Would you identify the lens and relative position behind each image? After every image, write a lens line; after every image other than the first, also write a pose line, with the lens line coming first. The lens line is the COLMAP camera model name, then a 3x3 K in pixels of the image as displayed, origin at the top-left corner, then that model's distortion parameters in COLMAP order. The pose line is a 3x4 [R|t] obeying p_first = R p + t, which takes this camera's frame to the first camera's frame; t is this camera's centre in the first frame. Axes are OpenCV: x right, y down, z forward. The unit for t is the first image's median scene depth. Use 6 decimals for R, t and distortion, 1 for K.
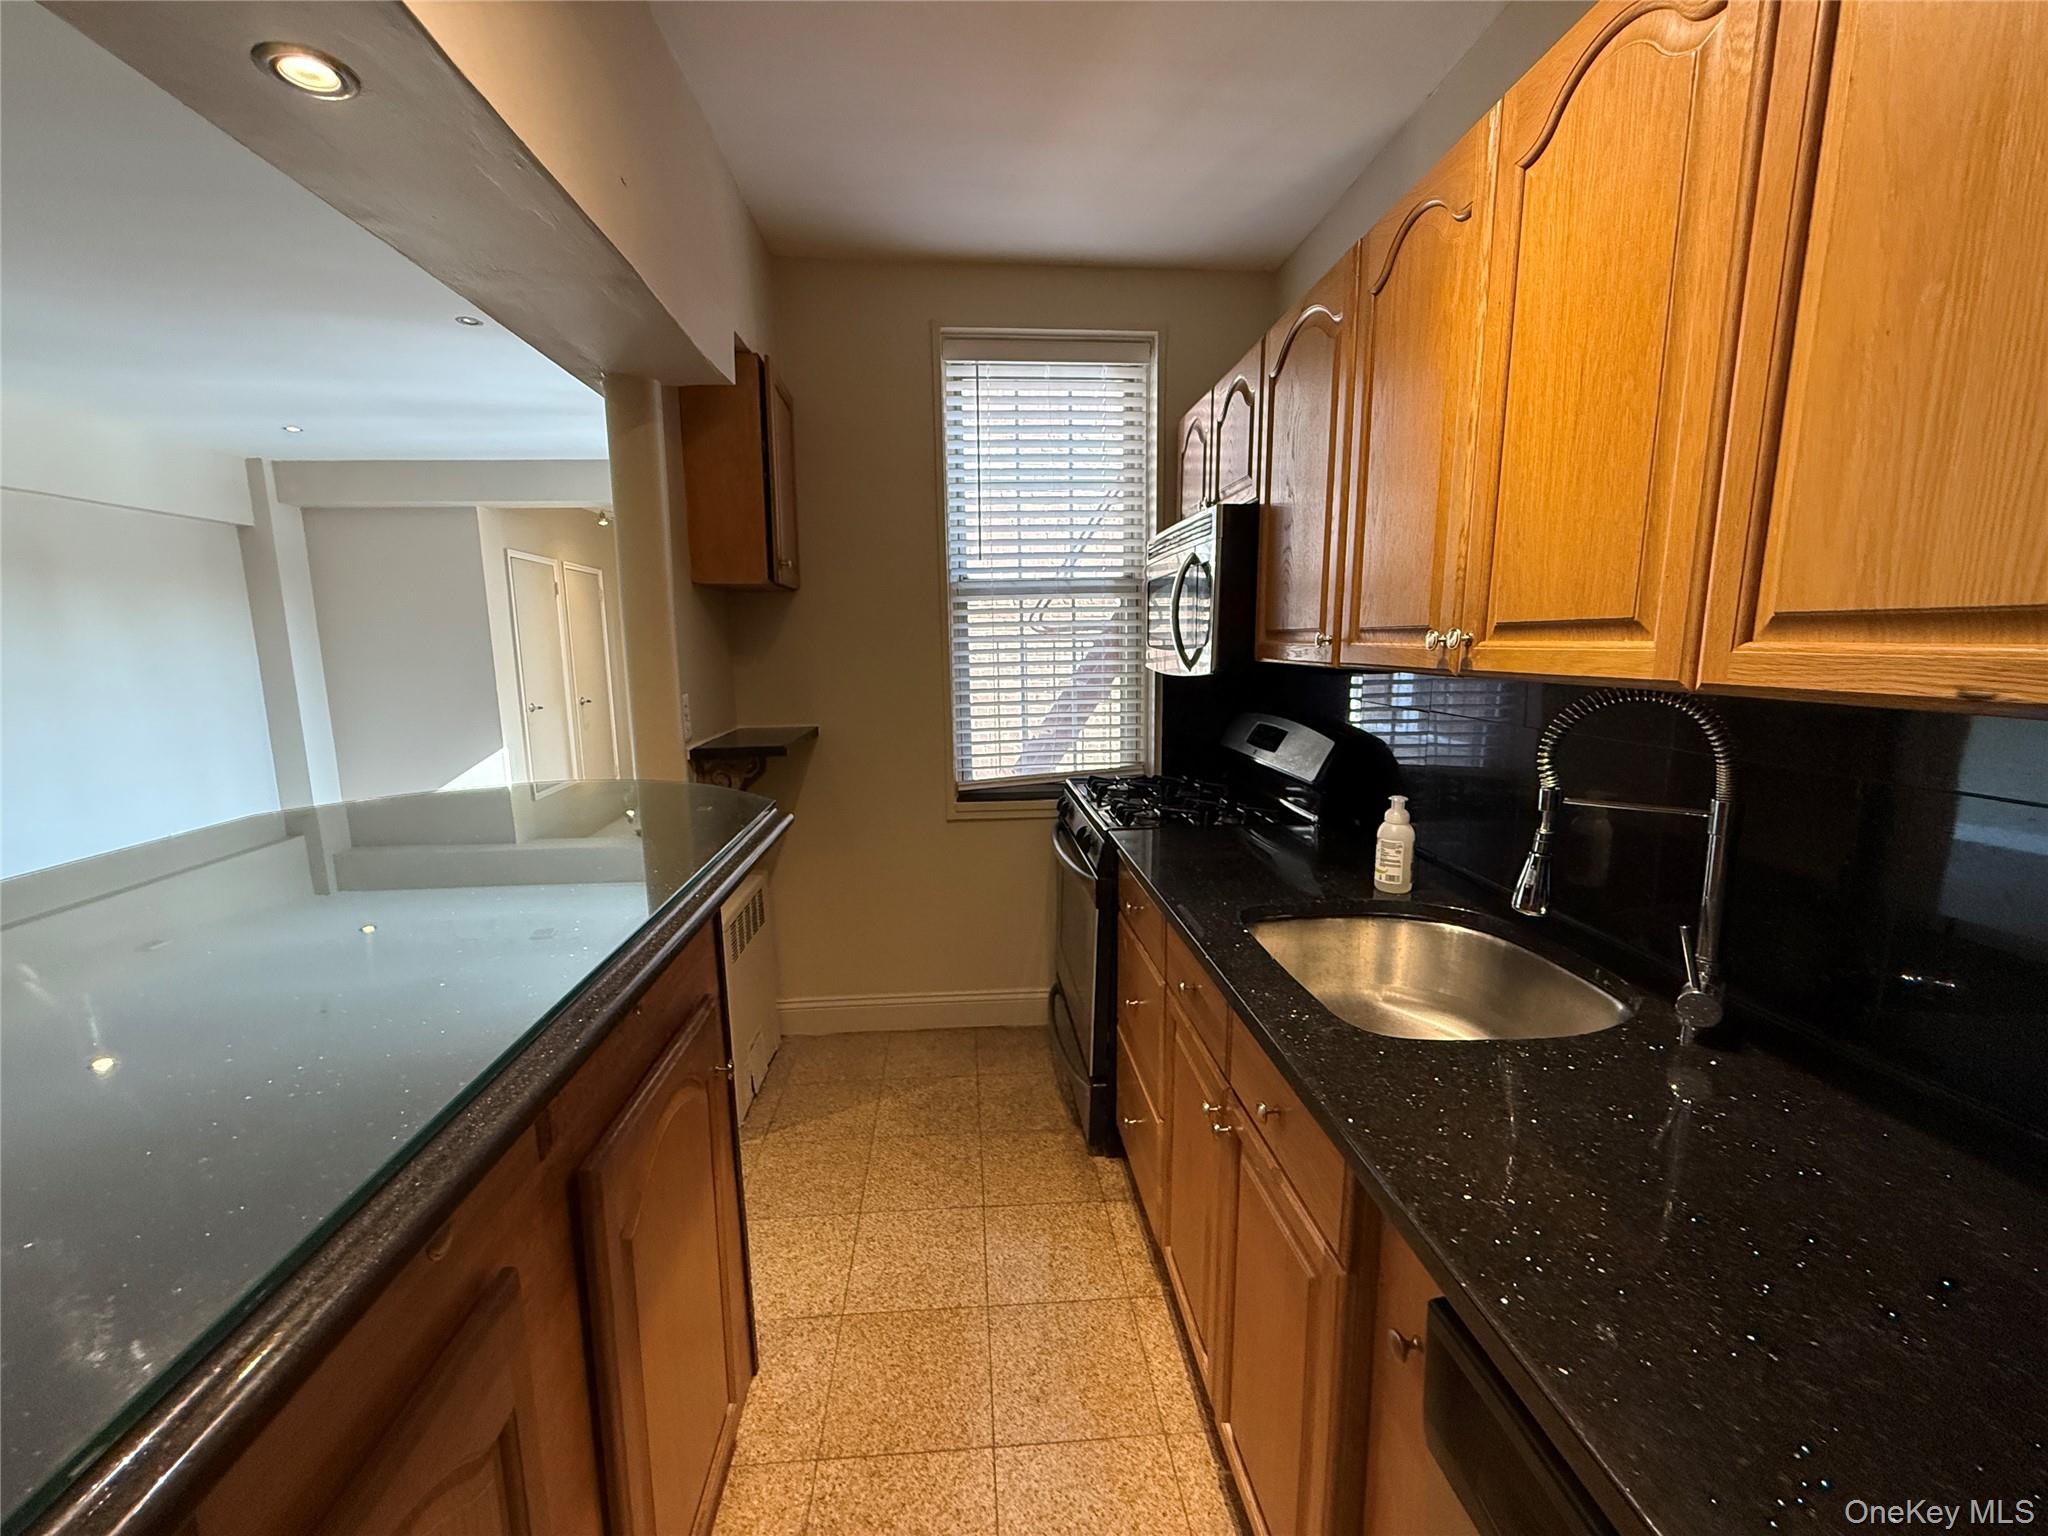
lens RADIAL K [[815.3, 0, 1015.5], [0, 815.3, 768.8], [0, 0, 1]] dist [0.000173, -0.000063]
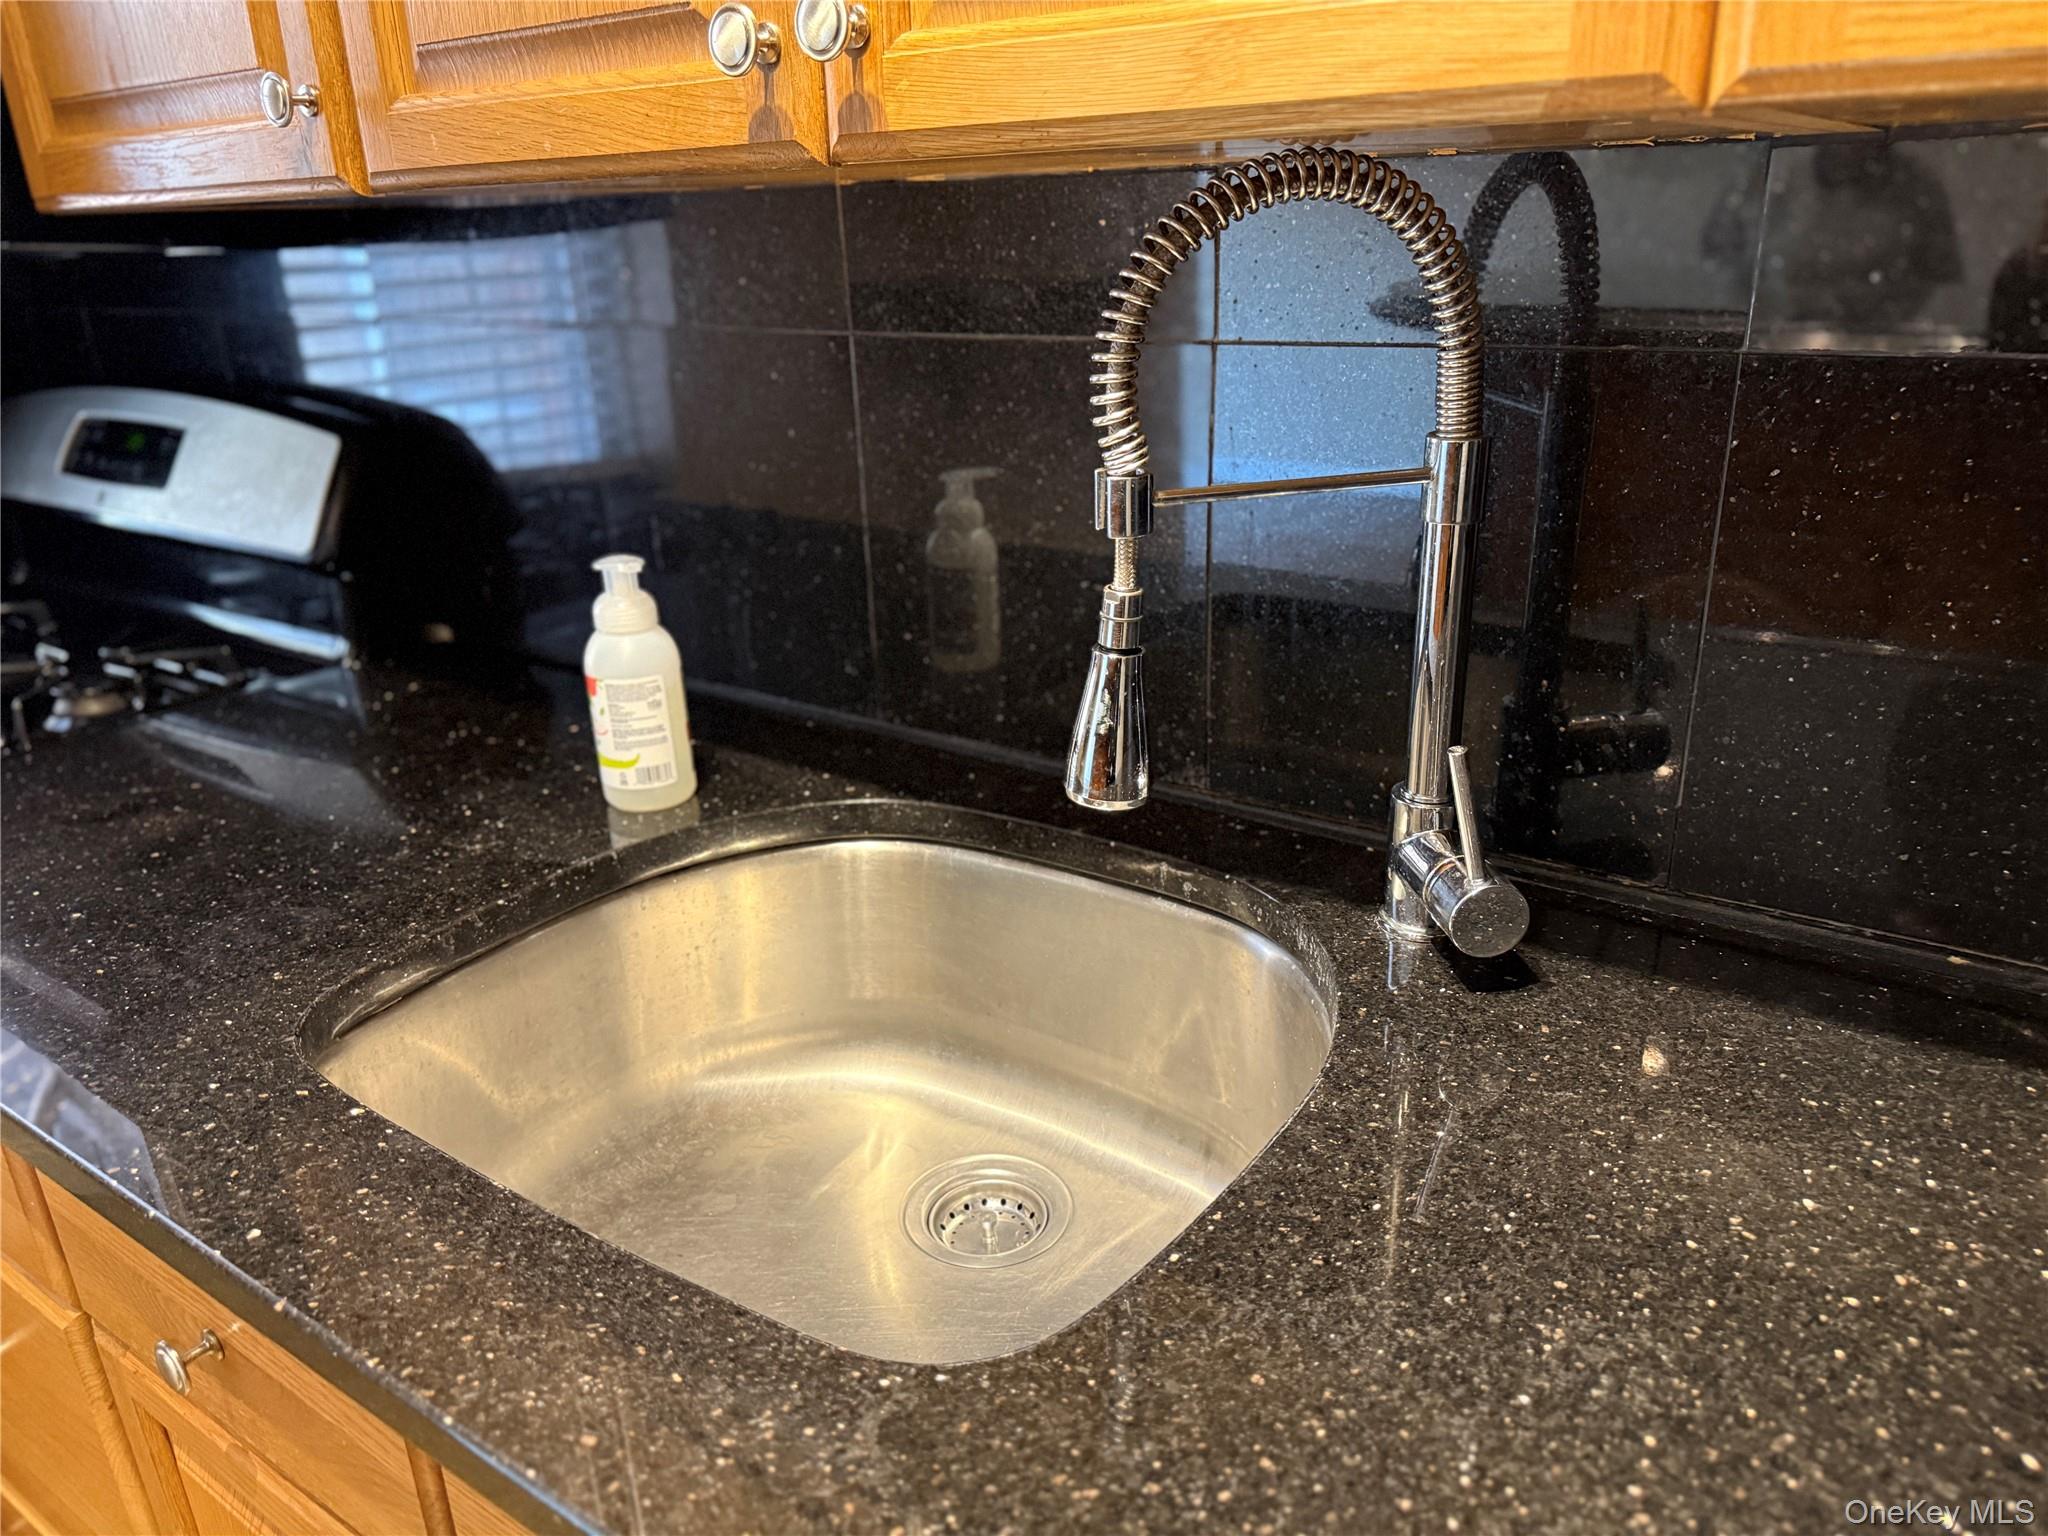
lens RADIAL K [[1442.1, 0, 1014.6], [0, 1442.1, 778.3], [0, 0, 1]] dist [0.085257, -0.110188]
pose [[0.632299, -0.296207, 0.715863, 0.079035], [0.151505, 0.953458, 0.260699, -0.015997], [-0.759766, -0.056383, 0.647747, 0.425776]]
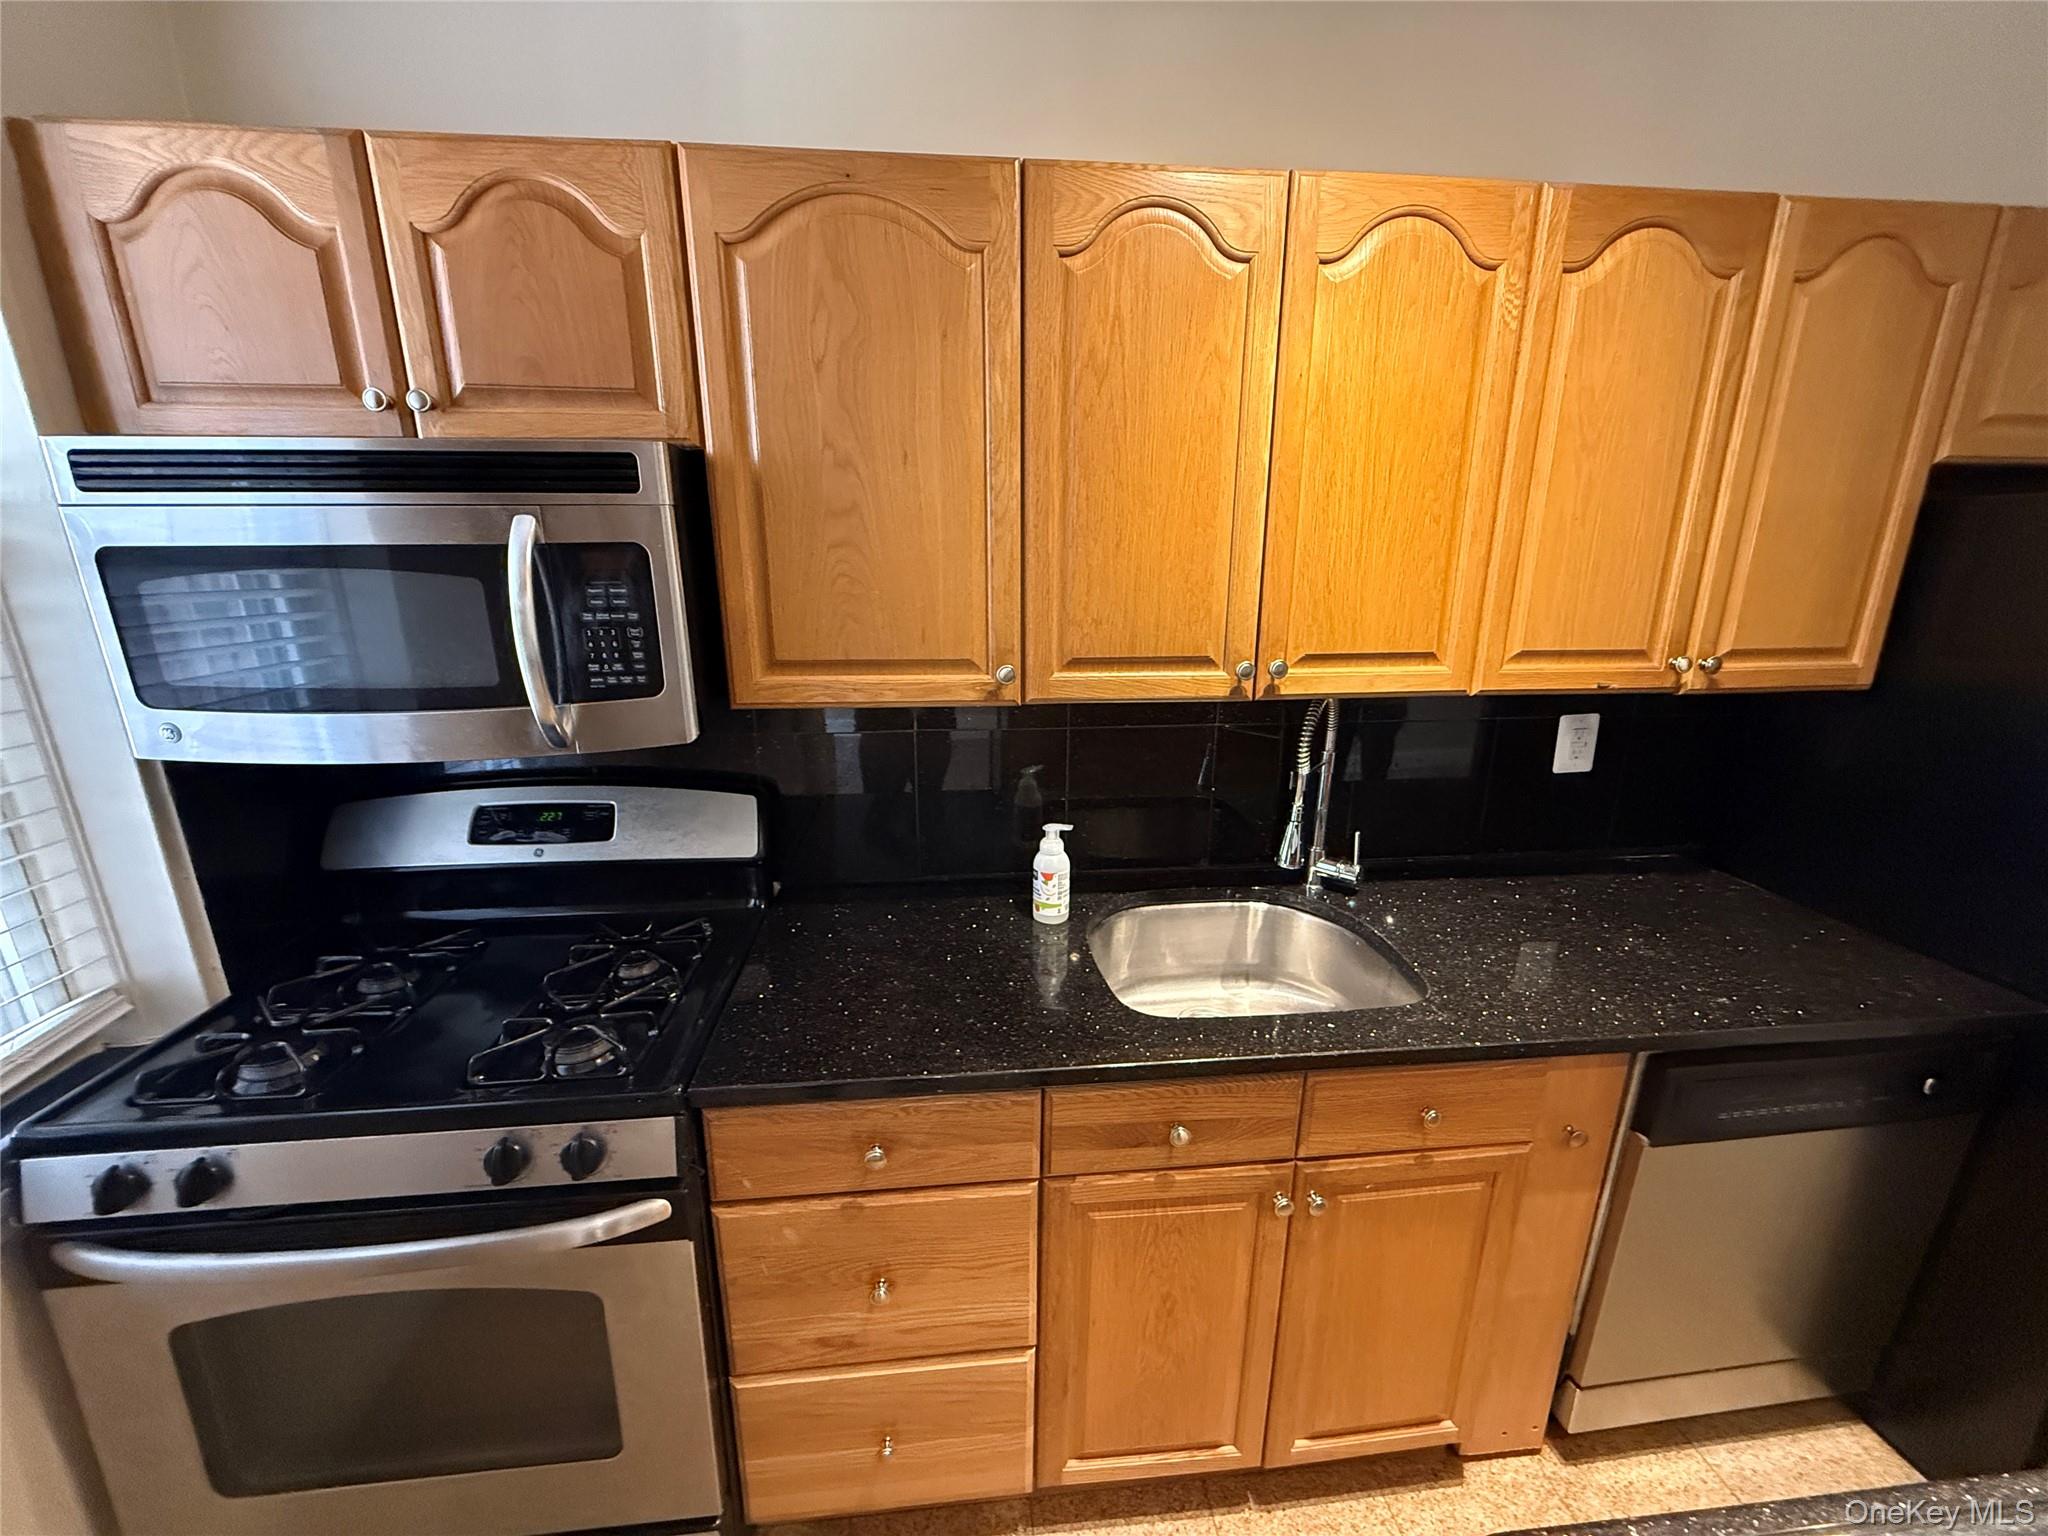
lens RADIAL K [[825.4, 0, 1015.3], [0, 825.4, 767.8], [0, 0, 1]] dist [0.000487, -0.000418]
pose [[-0.029630, -0.251640, 0.967367, -0.445103], [0.156181, 0.954740, 0.253139, -0.280608], [-0.987284, 0.158585, 0.011013, 1.019125]]
